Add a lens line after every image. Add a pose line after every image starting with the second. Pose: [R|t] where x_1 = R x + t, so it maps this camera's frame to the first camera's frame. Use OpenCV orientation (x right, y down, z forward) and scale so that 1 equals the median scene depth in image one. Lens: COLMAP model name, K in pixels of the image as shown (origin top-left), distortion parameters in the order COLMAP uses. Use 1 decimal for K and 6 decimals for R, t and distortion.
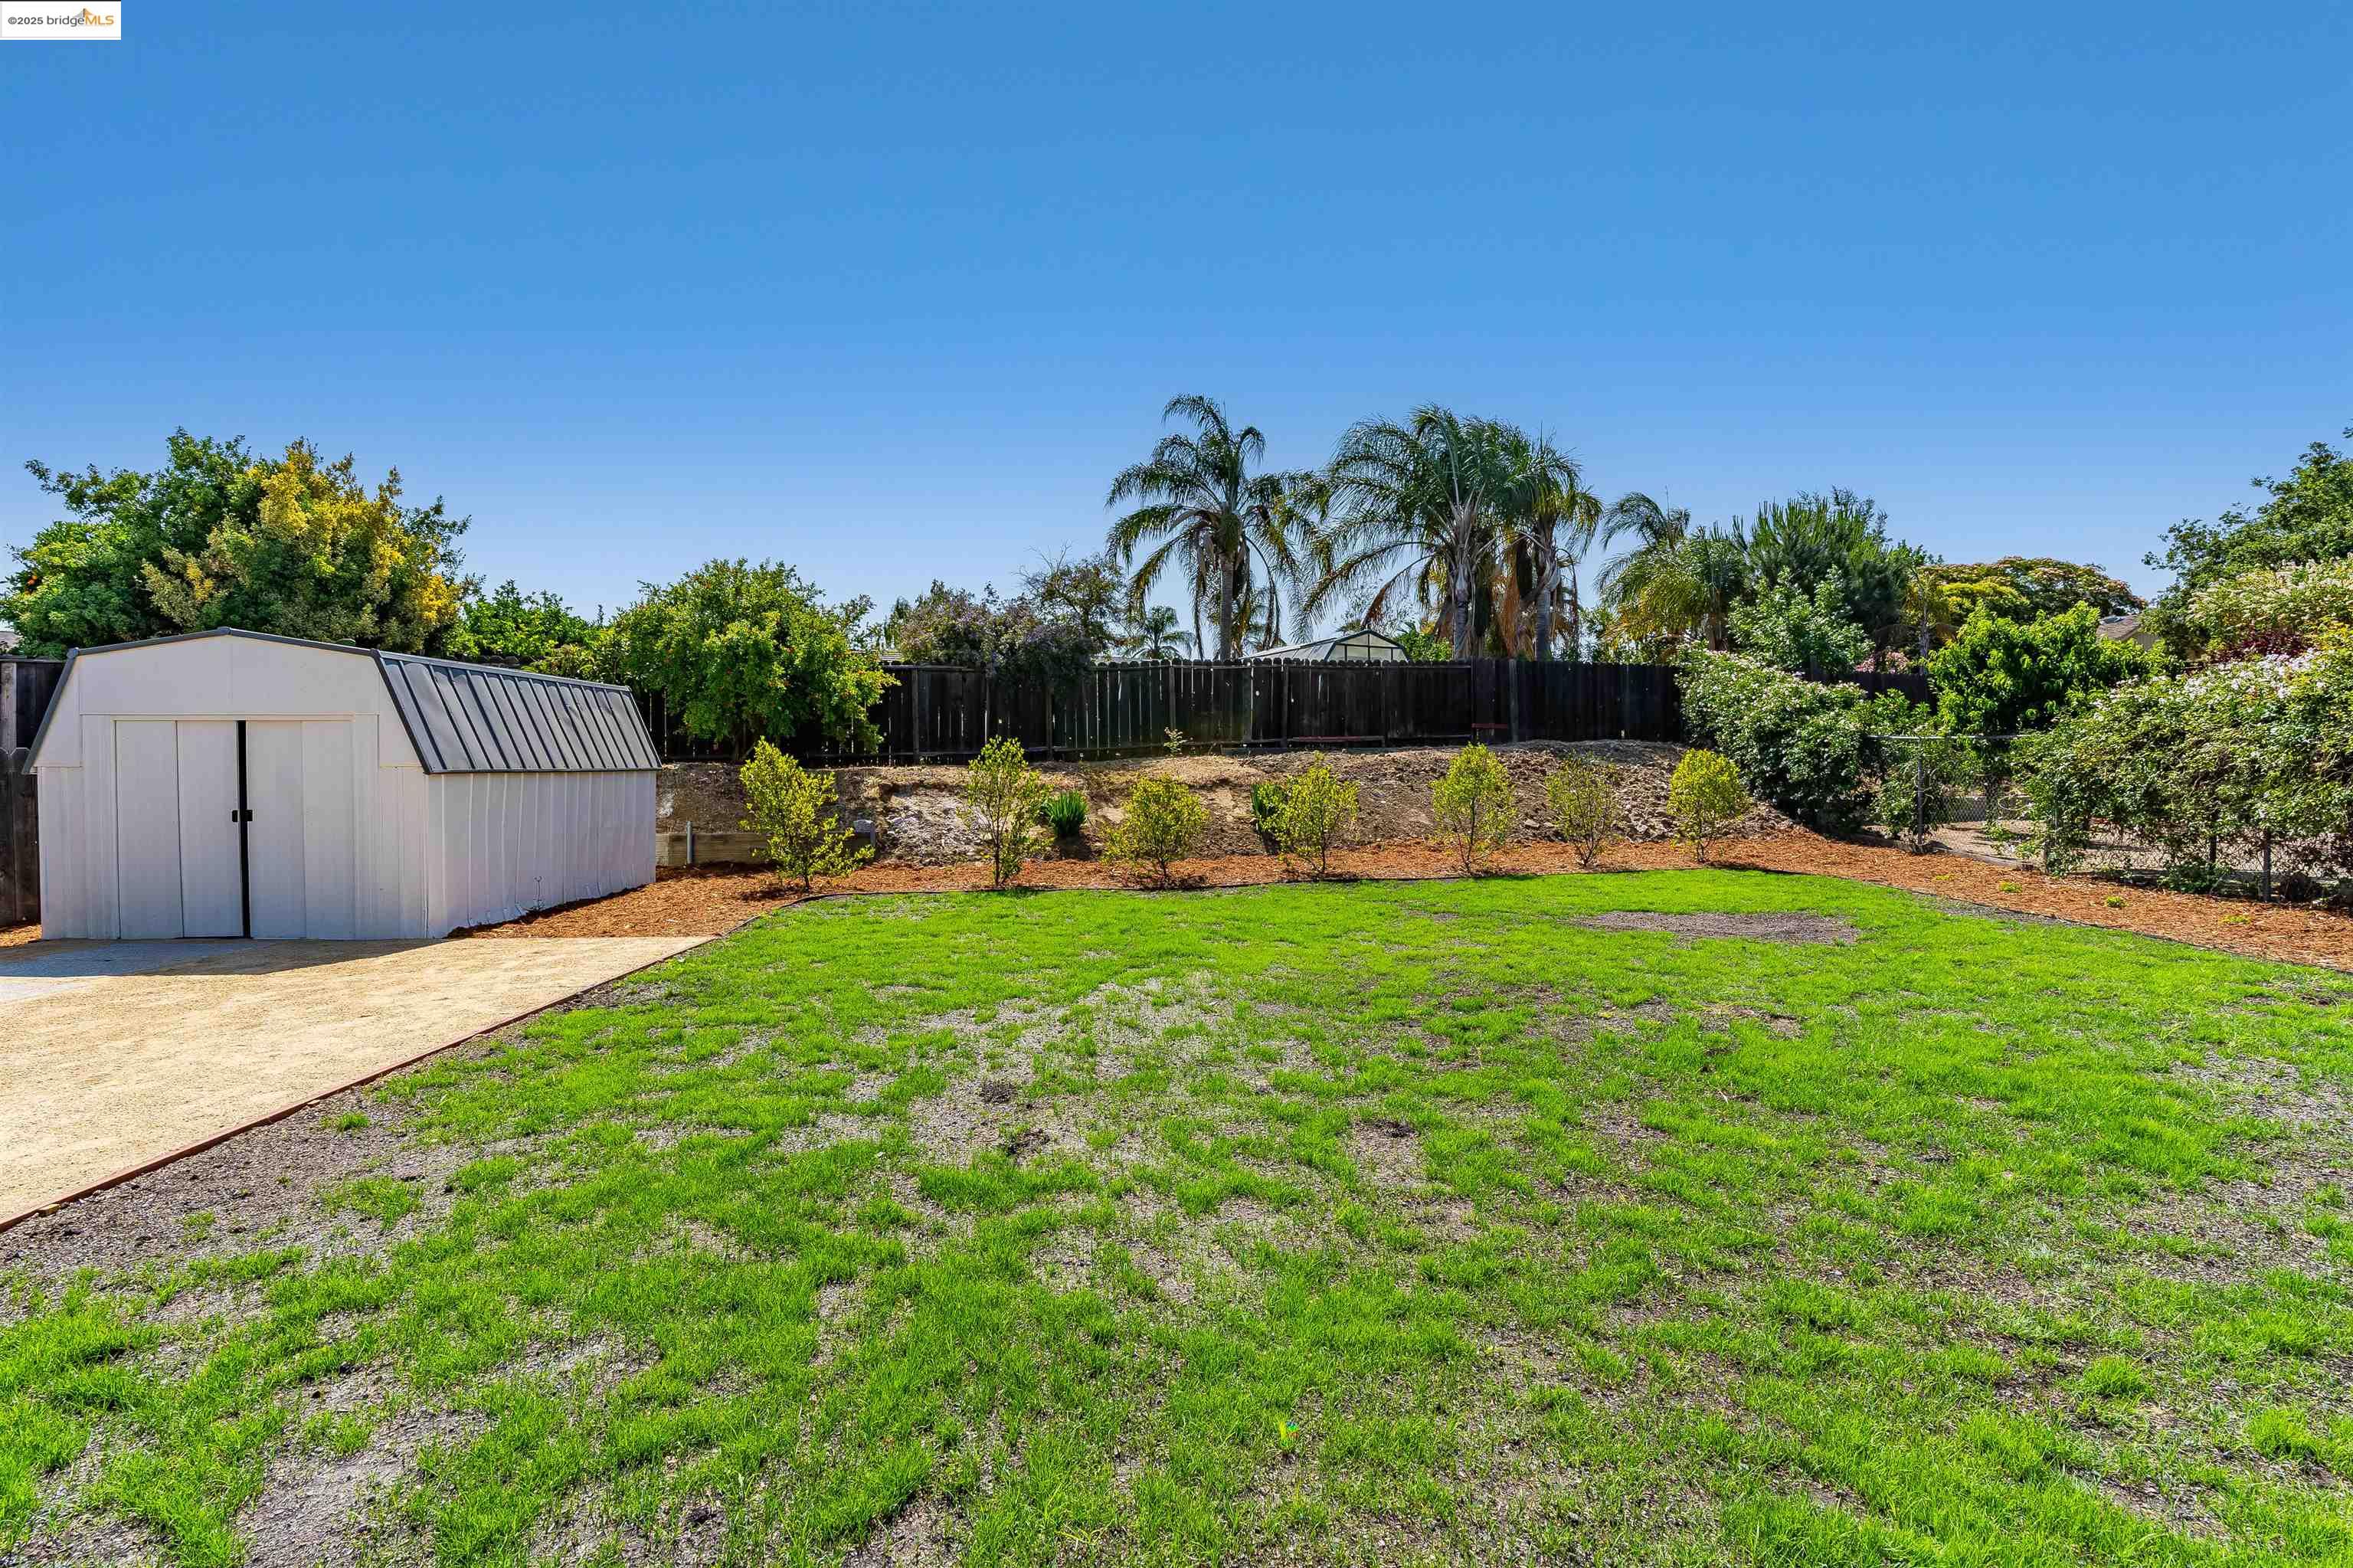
lens RADIAL K [[1069.8, 0, 1190.2], [0, 1069.8, 777.4], [0, 0, 1]] dist [-0.008472, 0.001100]
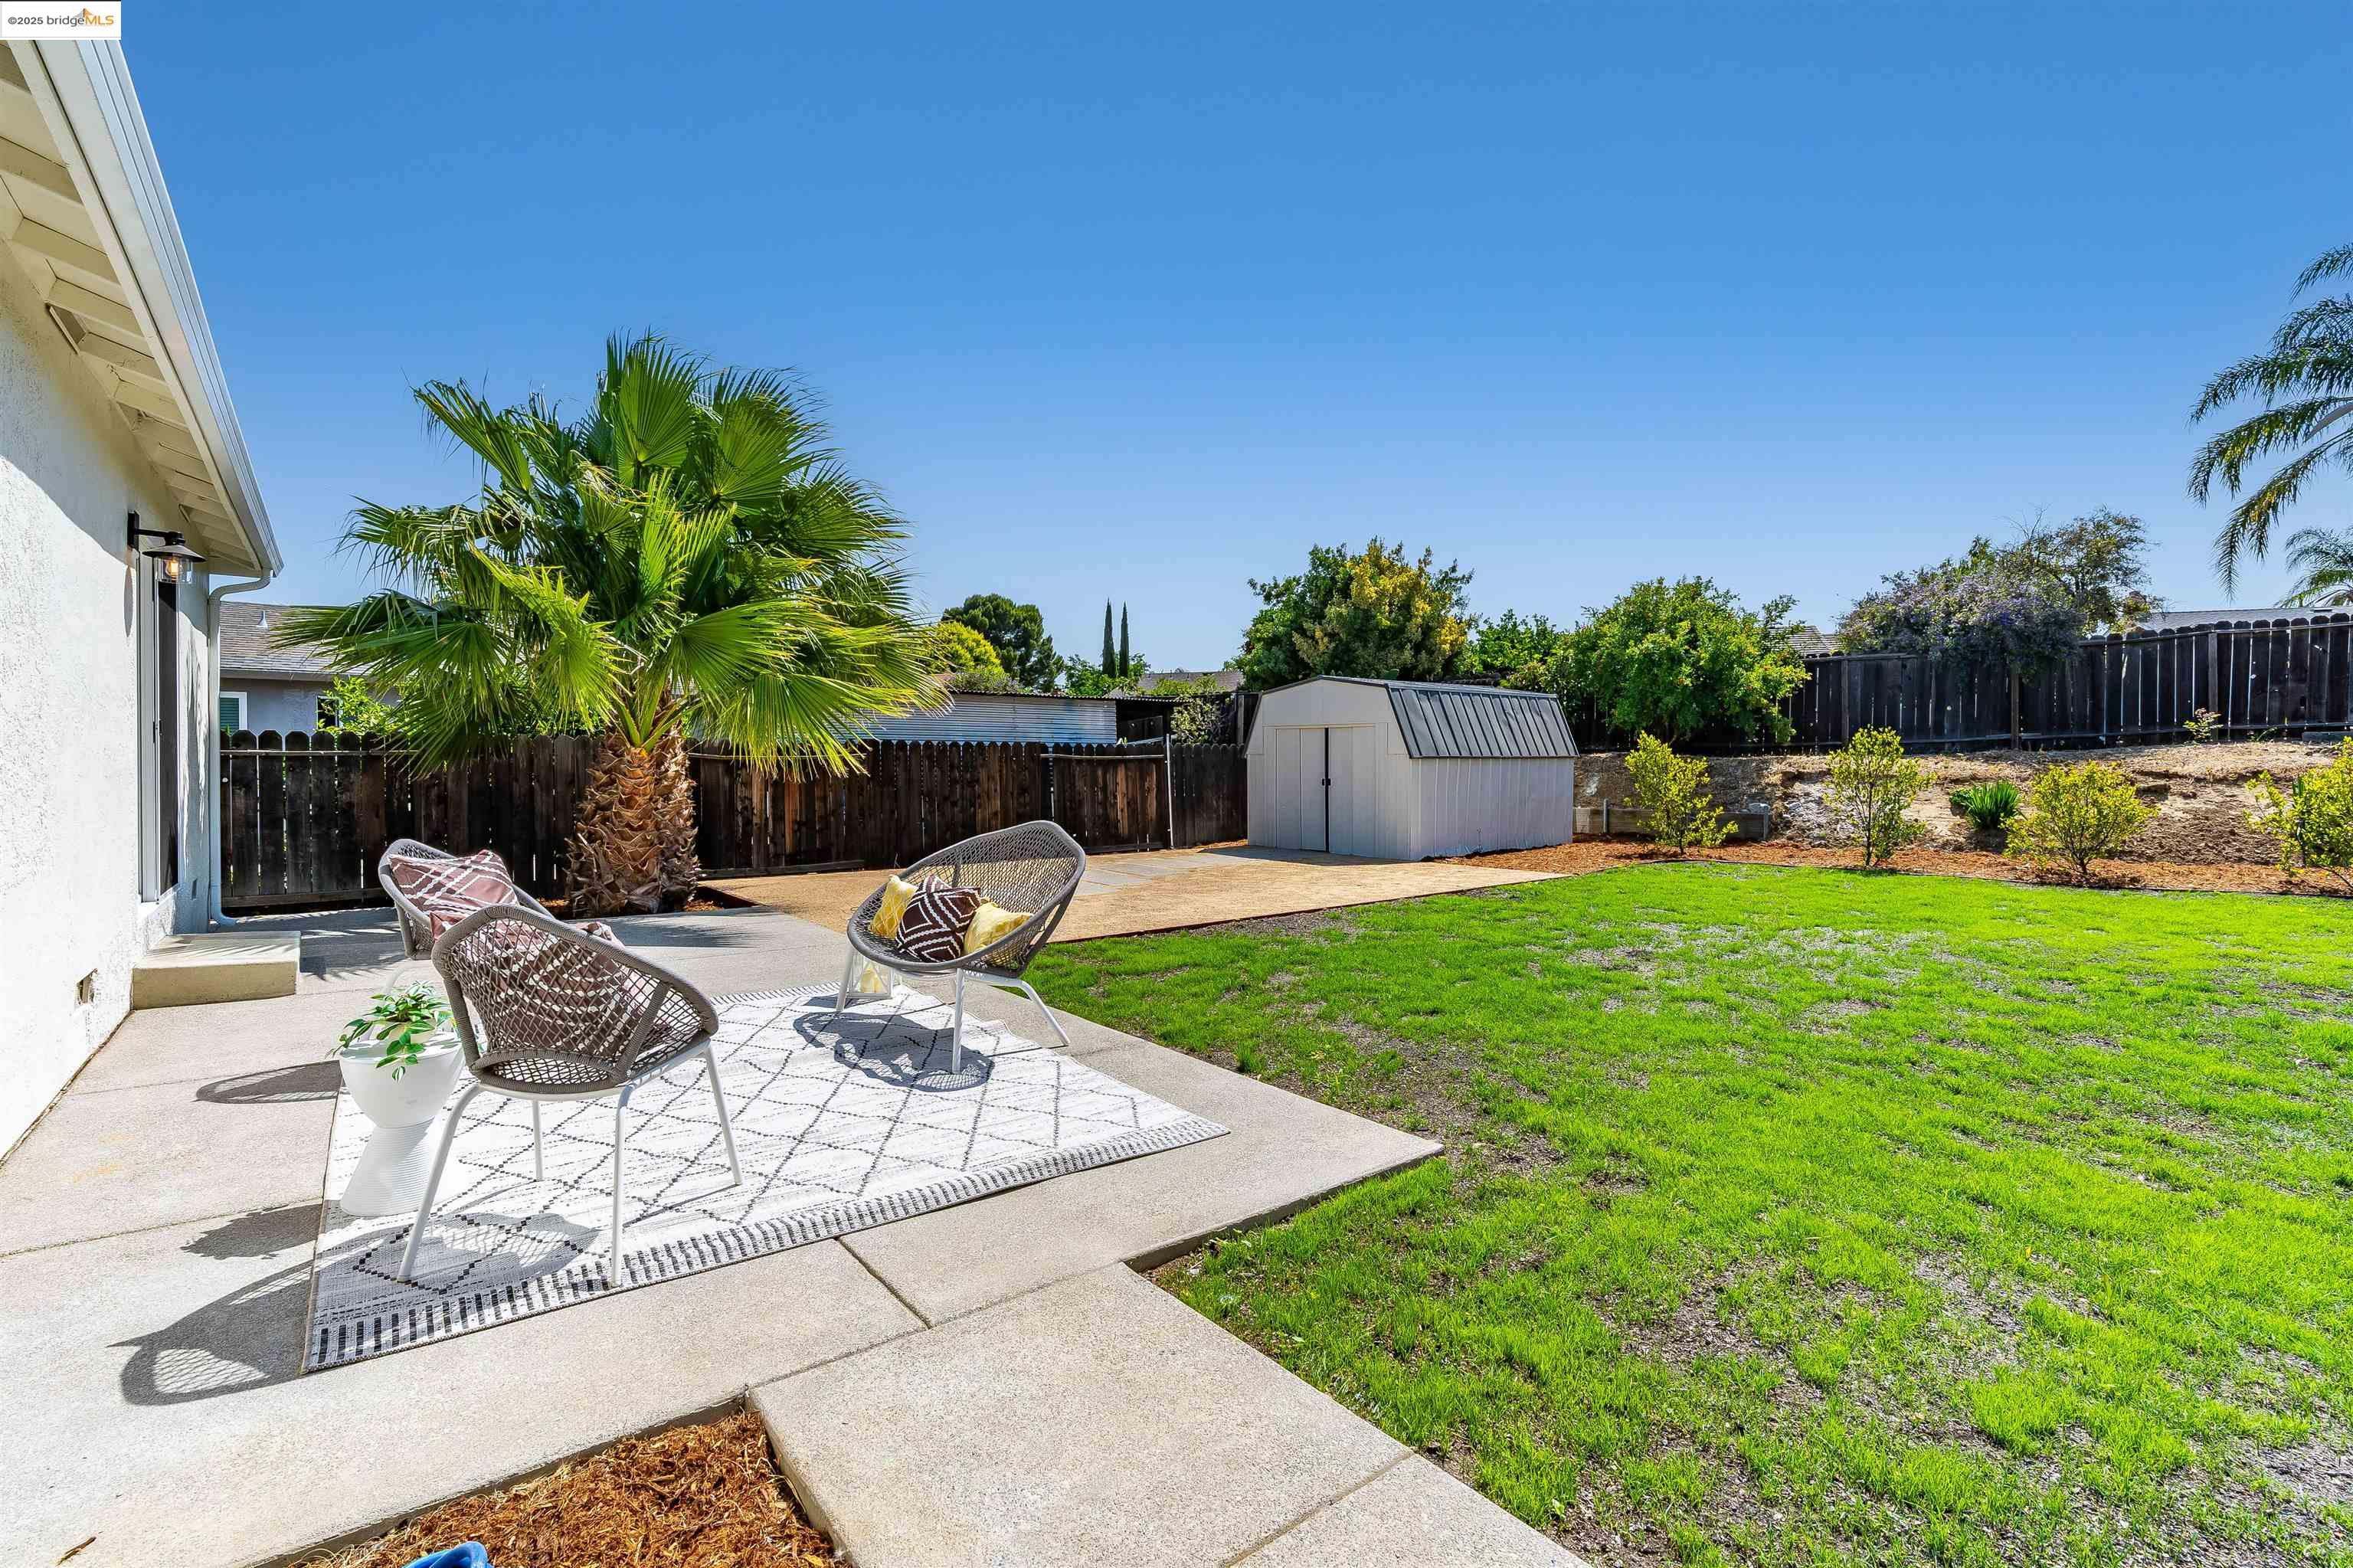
lens RADIAL K [[1069.8, 0, 1158.3], [0, 1069.8, 790.7], [0, 0, 1]] dist [-0.008472, 0.001100]
pose [[0.604640, 0.026574, -0.796056, 0.191098], [-0.009219, 0.999610, 0.026367, 0.003451], [0.796446, -0.008603, 0.604649, -0.159496]]
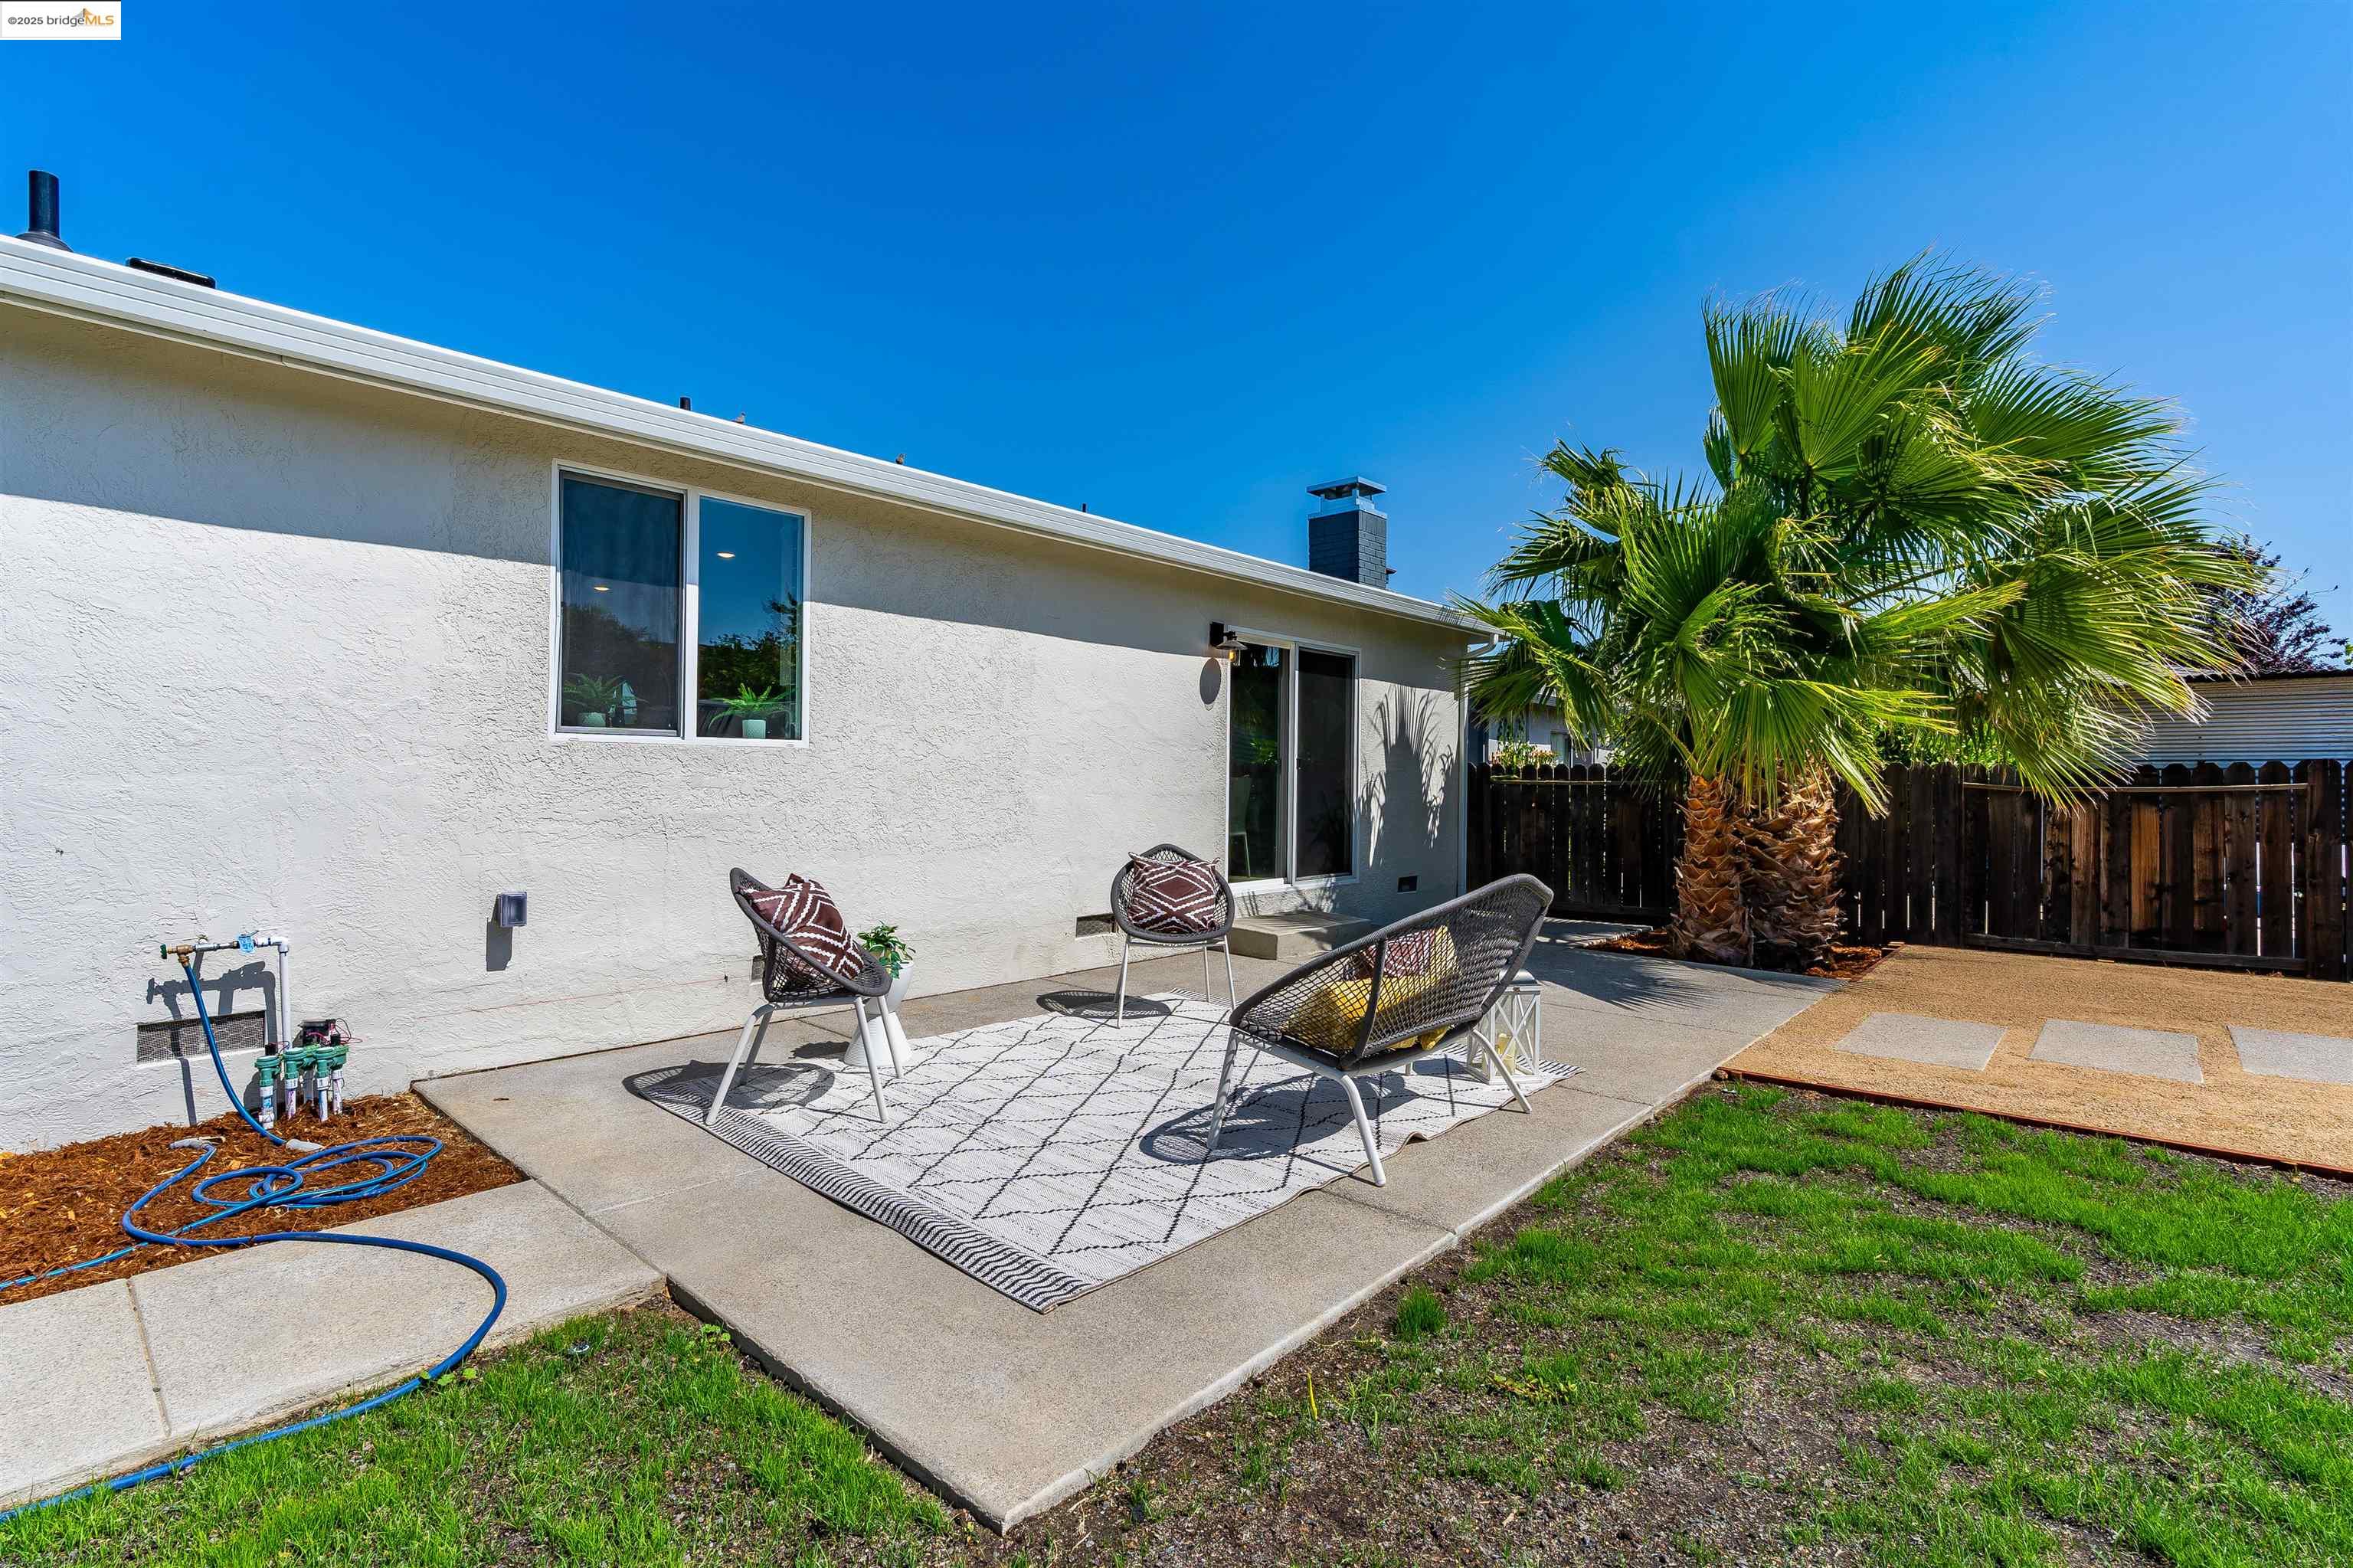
lens RADIAL K [[1069.8, 0, 1166.7], [0, 1069.8, 790.2], [0, 0, 1]] dist [-0.008472, 0.001100]
pose [[-0.678148, 0.001572, -0.734924, 0.122751], [-0.012762, 0.999822, 0.013914, 0.001225], [0.734815, 0.018815, -0.678007, 0.121459]]
